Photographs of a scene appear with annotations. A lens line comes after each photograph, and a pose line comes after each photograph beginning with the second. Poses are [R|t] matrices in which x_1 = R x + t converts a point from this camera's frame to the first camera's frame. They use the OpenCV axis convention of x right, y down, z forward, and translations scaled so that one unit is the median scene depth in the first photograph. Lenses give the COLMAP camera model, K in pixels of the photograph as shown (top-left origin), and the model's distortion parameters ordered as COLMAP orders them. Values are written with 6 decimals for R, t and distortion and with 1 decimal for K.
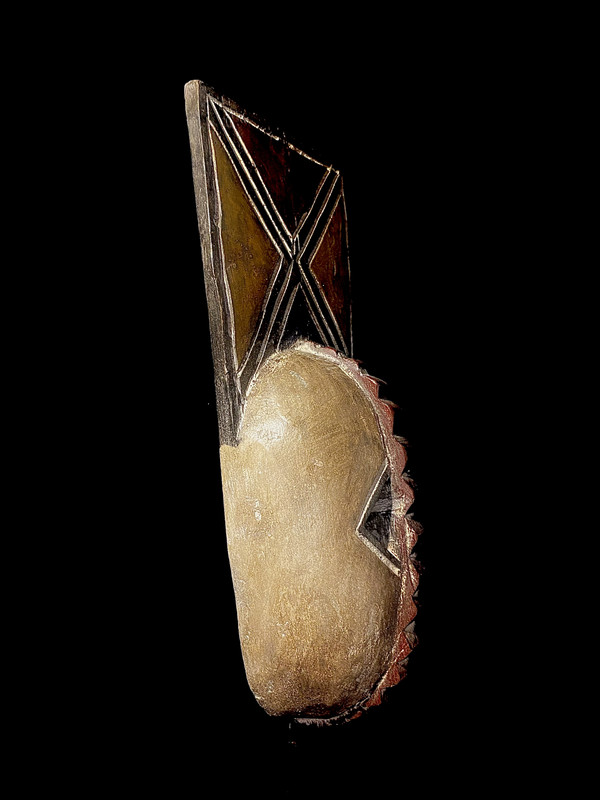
lens RADIAL K [[610.6, 0, 298.0], [0, 610.6, 397.5], [0, 0, 1]] dist [0.104845, -0.278457]
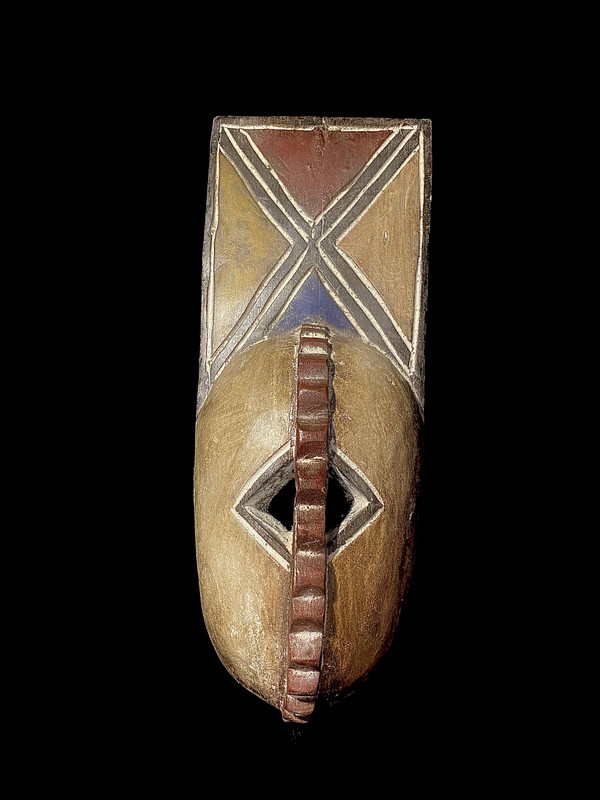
lens RADIAL K [[611.7, 0, 307.7], [0, 611.7, 396.1], [0, 0, 1]] dist [0.115183, -0.323573]
pose [[0.532771, -0.023828, -0.845924, 0.952500], [-0.002569, 0.999553, -0.029773, 0.060101], [0.846256, 0.018036, 0.532472, 0.537060]]
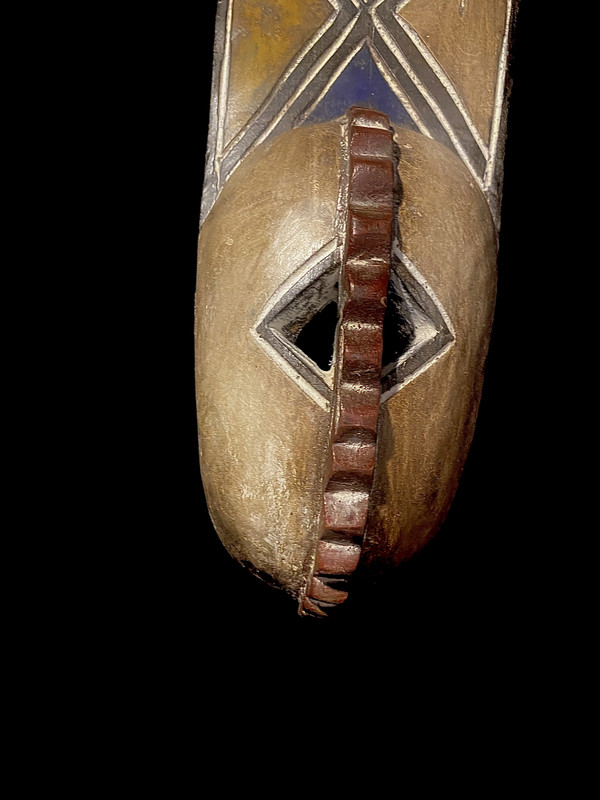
lens RADIAL K [[603.9, 0, 305.9], [0, 603.9, 394.6], [0, 0, 1]] dist [0.111044, -0.193706]
pose [[0.565063, 0.070574, -0.822024, 0.689318], [-0.057700, 0.997276, 0.045956, 0.243687], [0.823028, 0.021462, 0.567596, 0.608718]]
